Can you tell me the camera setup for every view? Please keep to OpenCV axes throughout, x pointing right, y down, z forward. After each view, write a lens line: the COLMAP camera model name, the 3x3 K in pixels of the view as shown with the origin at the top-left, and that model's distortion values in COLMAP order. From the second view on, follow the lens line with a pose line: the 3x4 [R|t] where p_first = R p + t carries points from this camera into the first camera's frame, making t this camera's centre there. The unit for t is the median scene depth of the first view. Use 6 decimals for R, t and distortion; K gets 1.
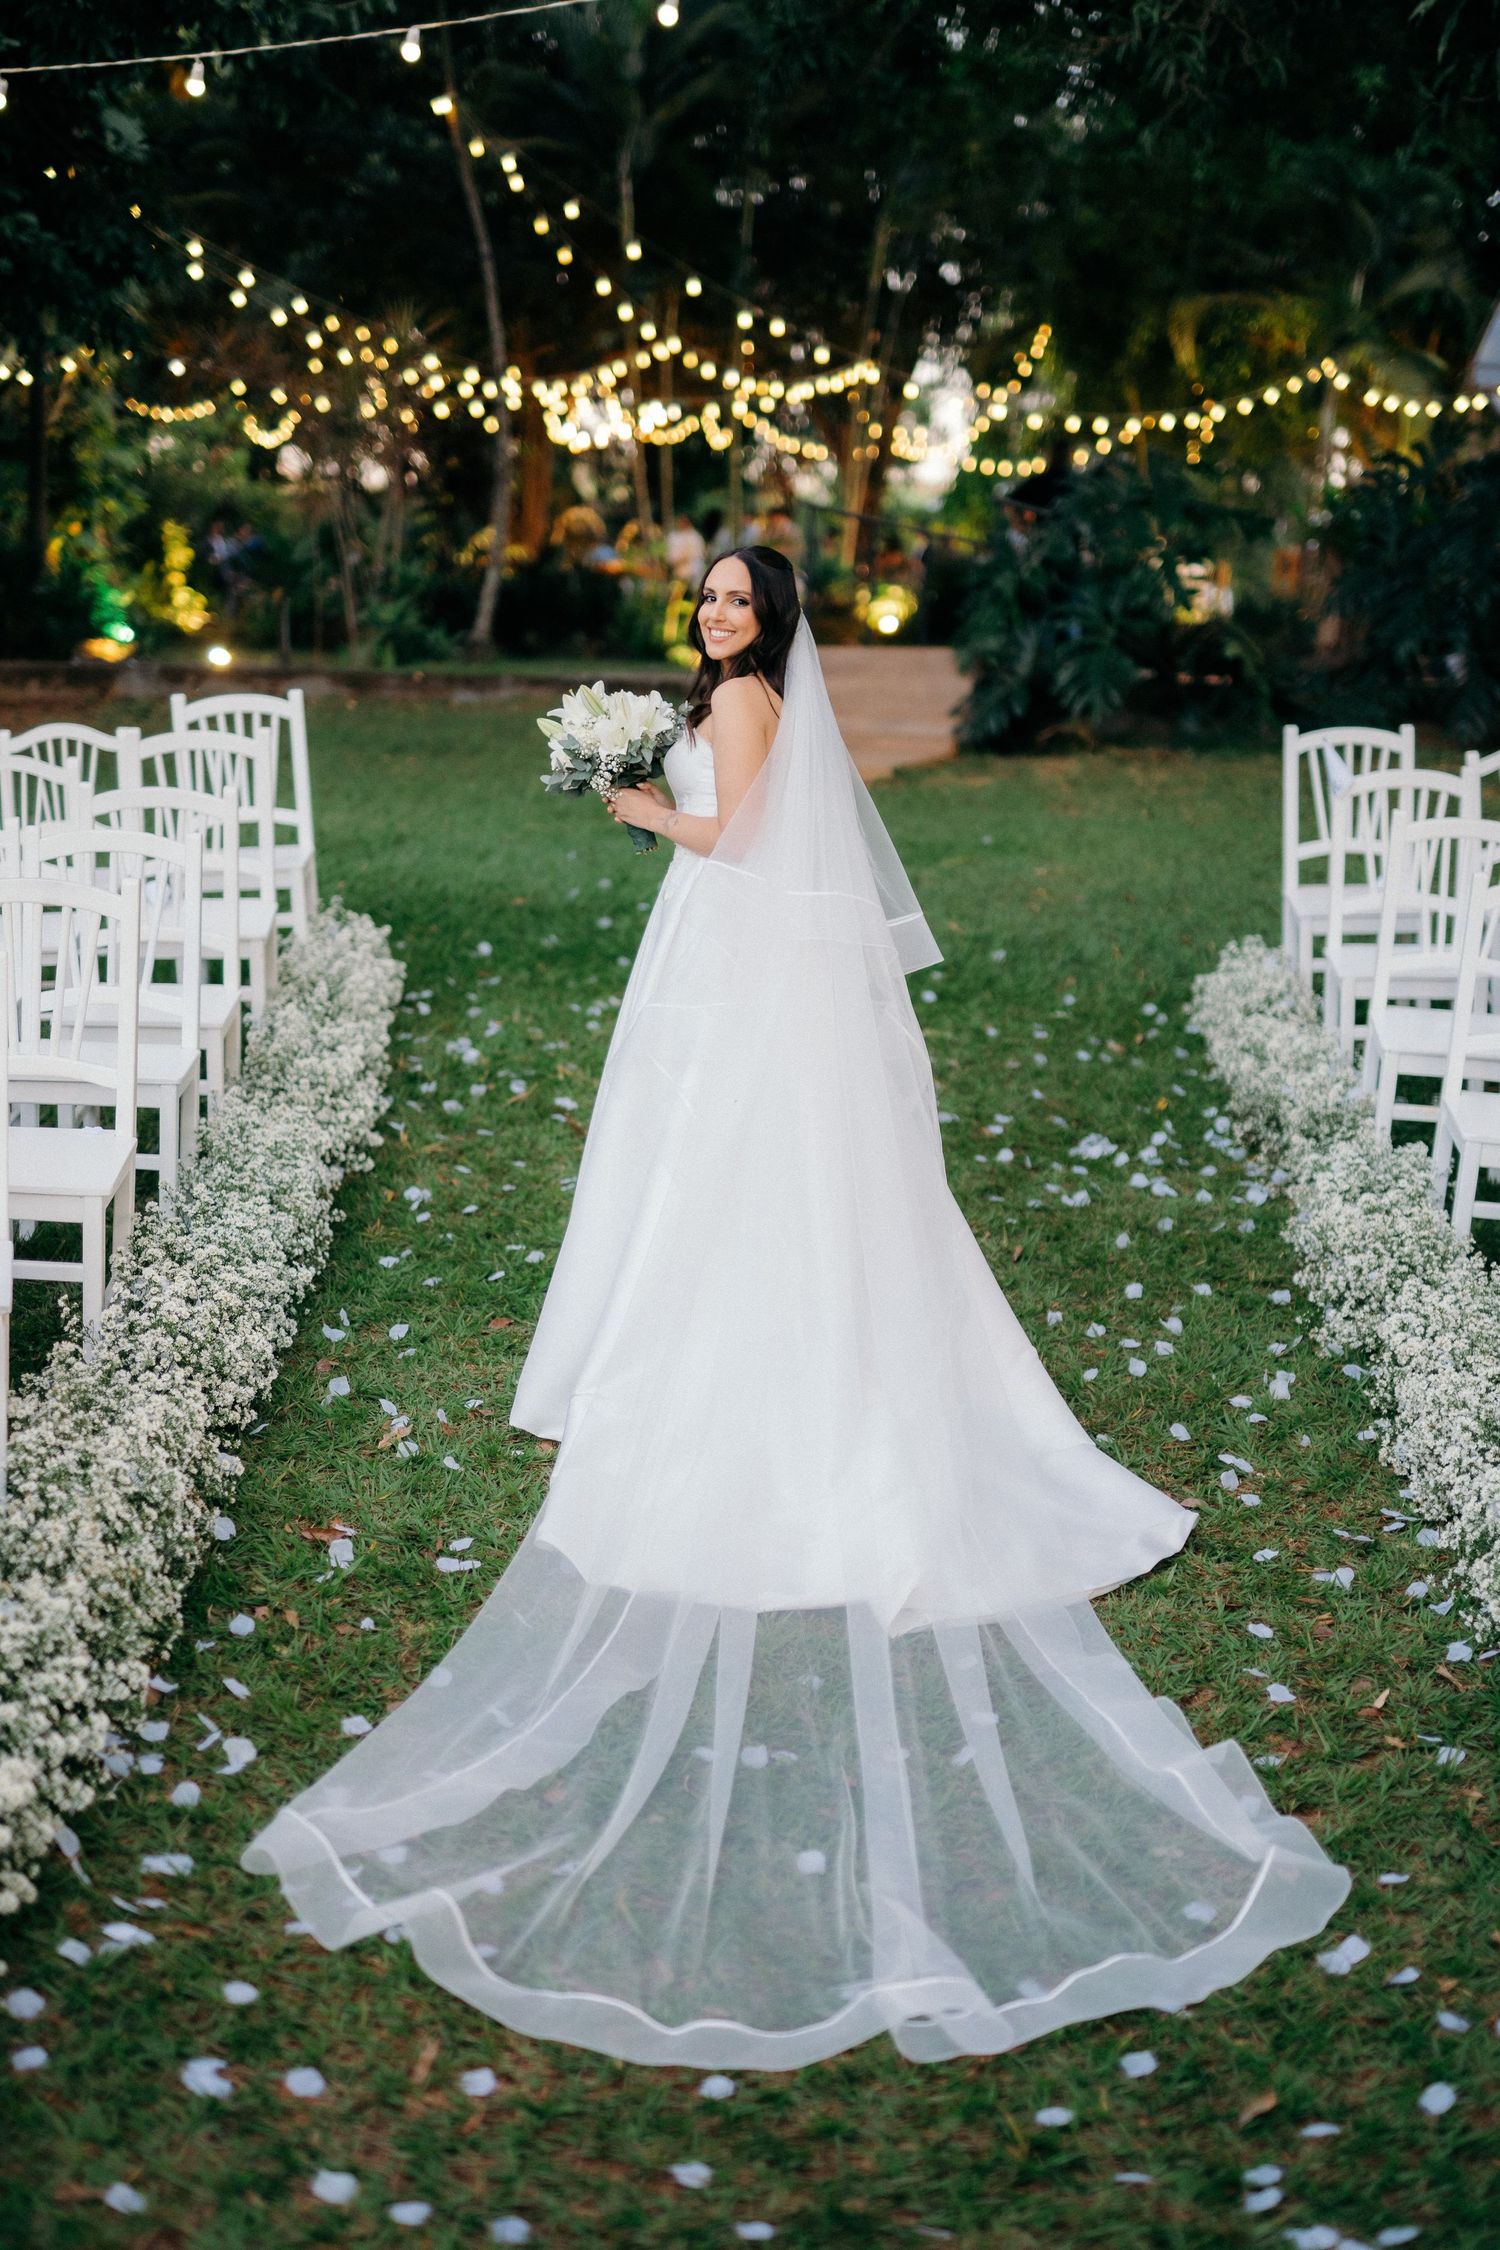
lens RADIAL K [[3129.7, 0, 754.7], [0, 3129.7, 1104.3], [0, 0, 1]] dist [0.003802, 0.000000]
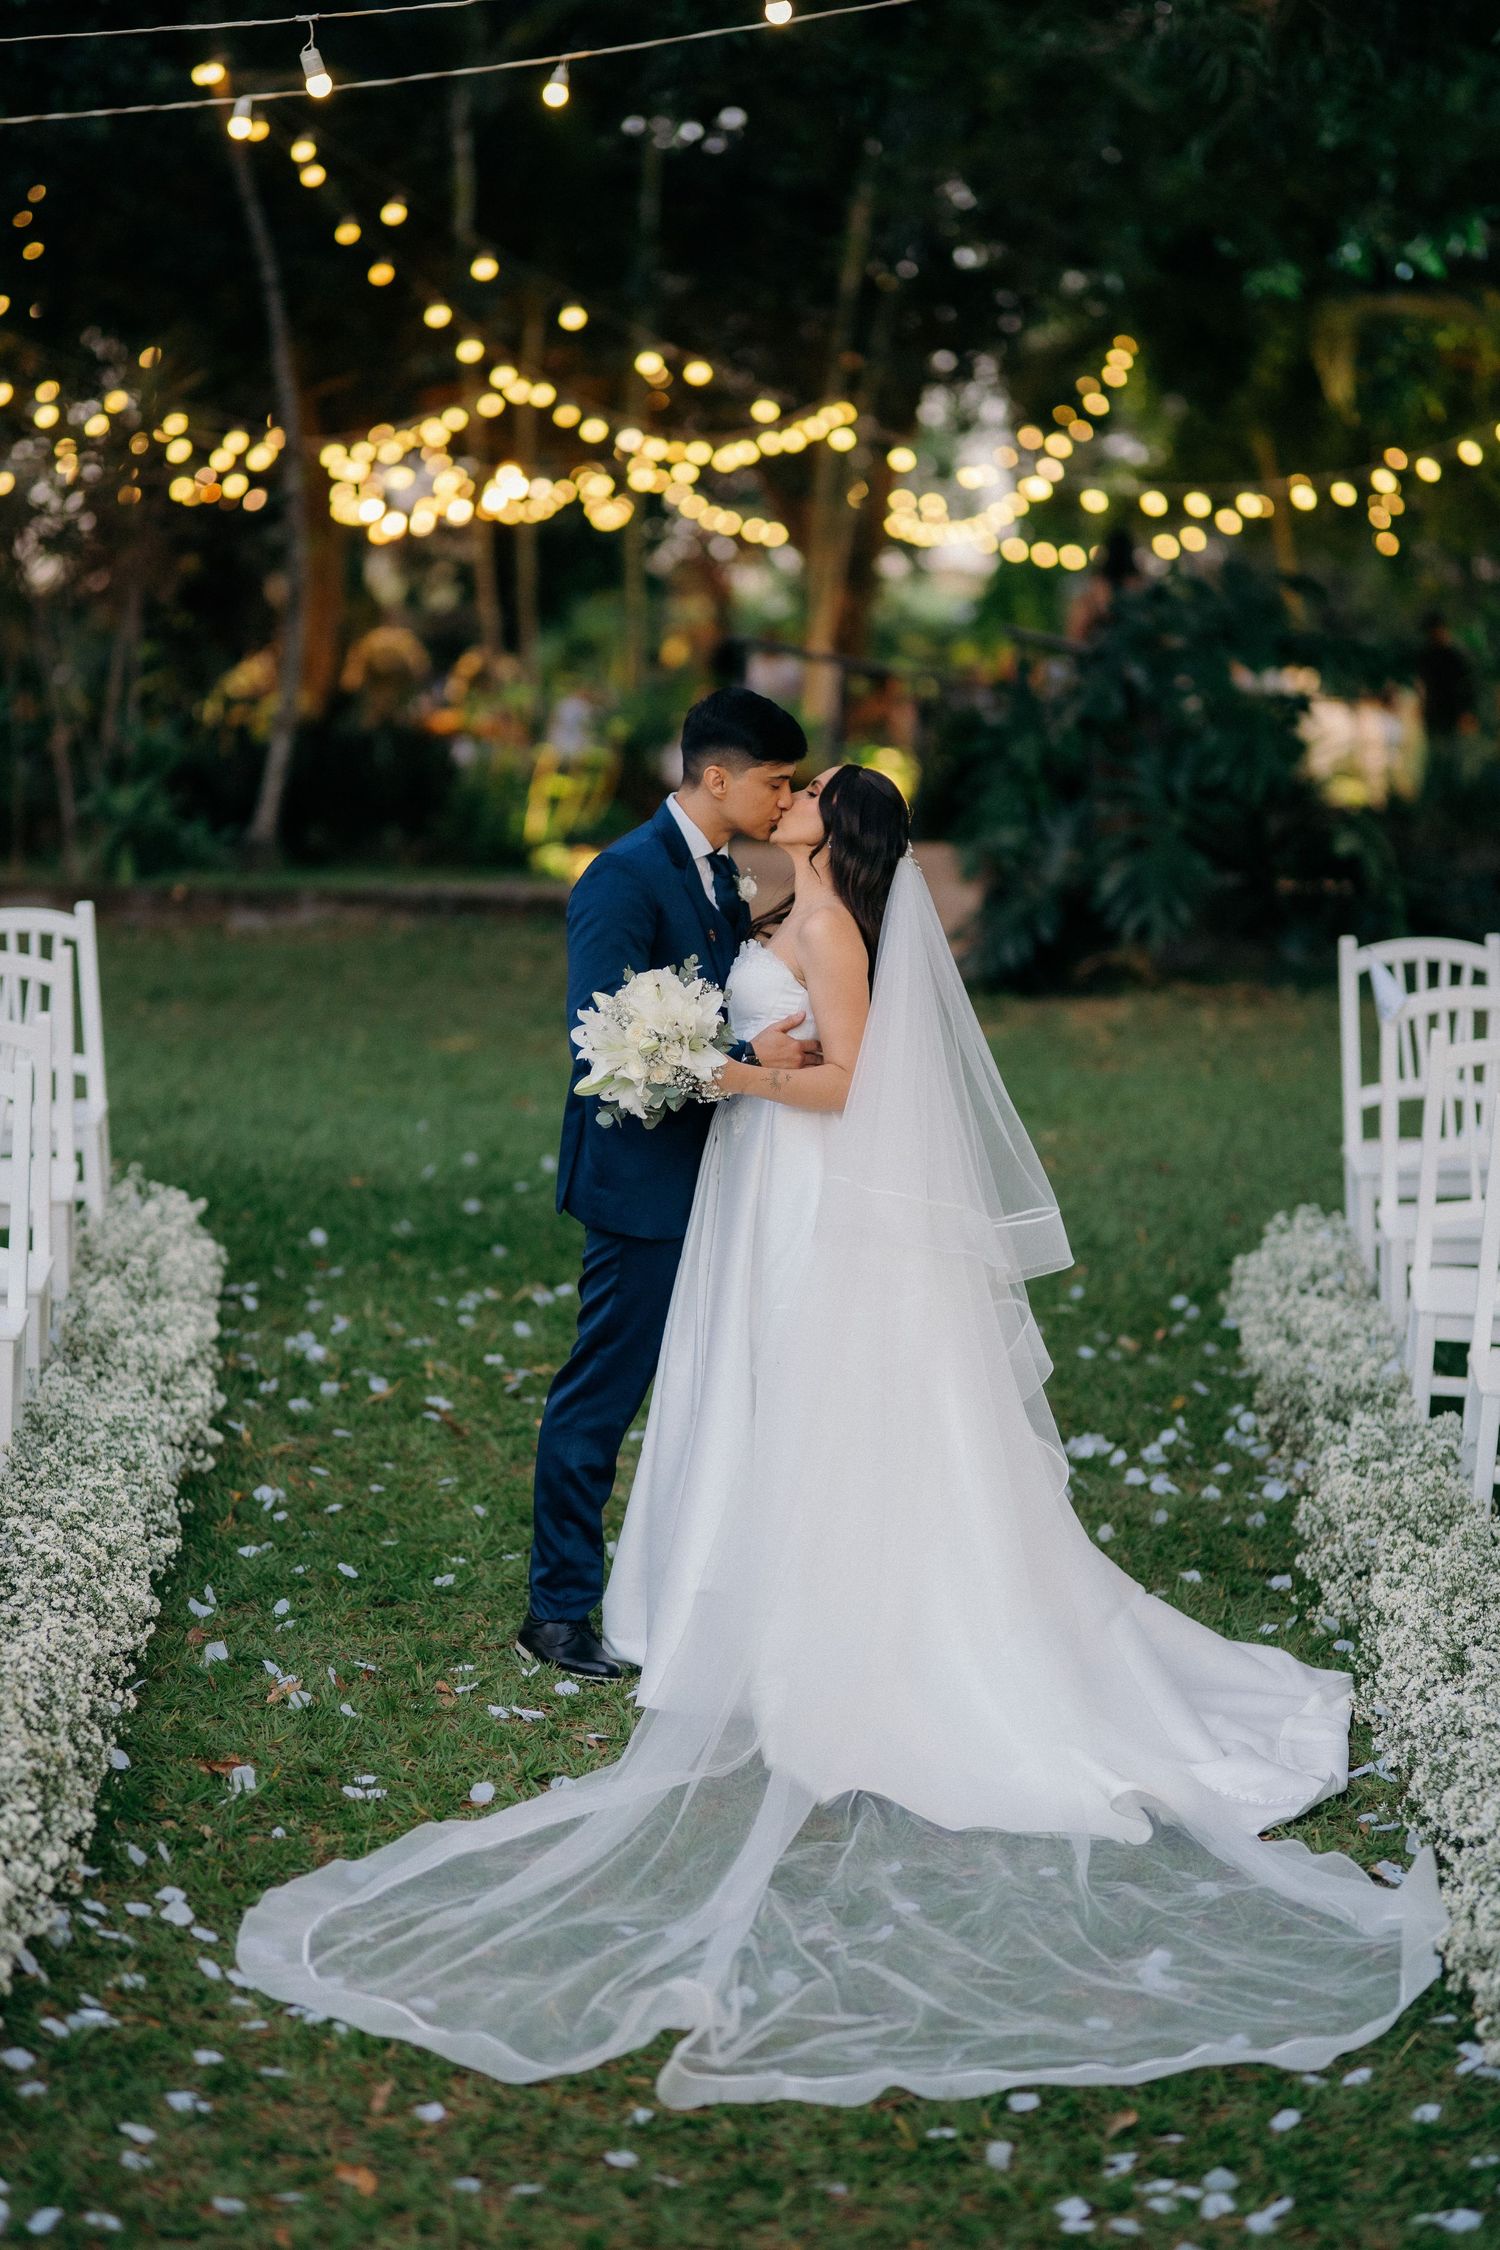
lens RADIAL K [[5504.1, 0, 746.7], [0, 5504.1, 1129.6], [0, 0, 1]] dist [0.050567, 0.000000]
pose [[0.999864, -0.009247, 0.013632, 0.000645], [0.010485, 0.995540, -0.093756, 0.055916], [-0.012704, 0.093886, 0.995502, -0.376162]]
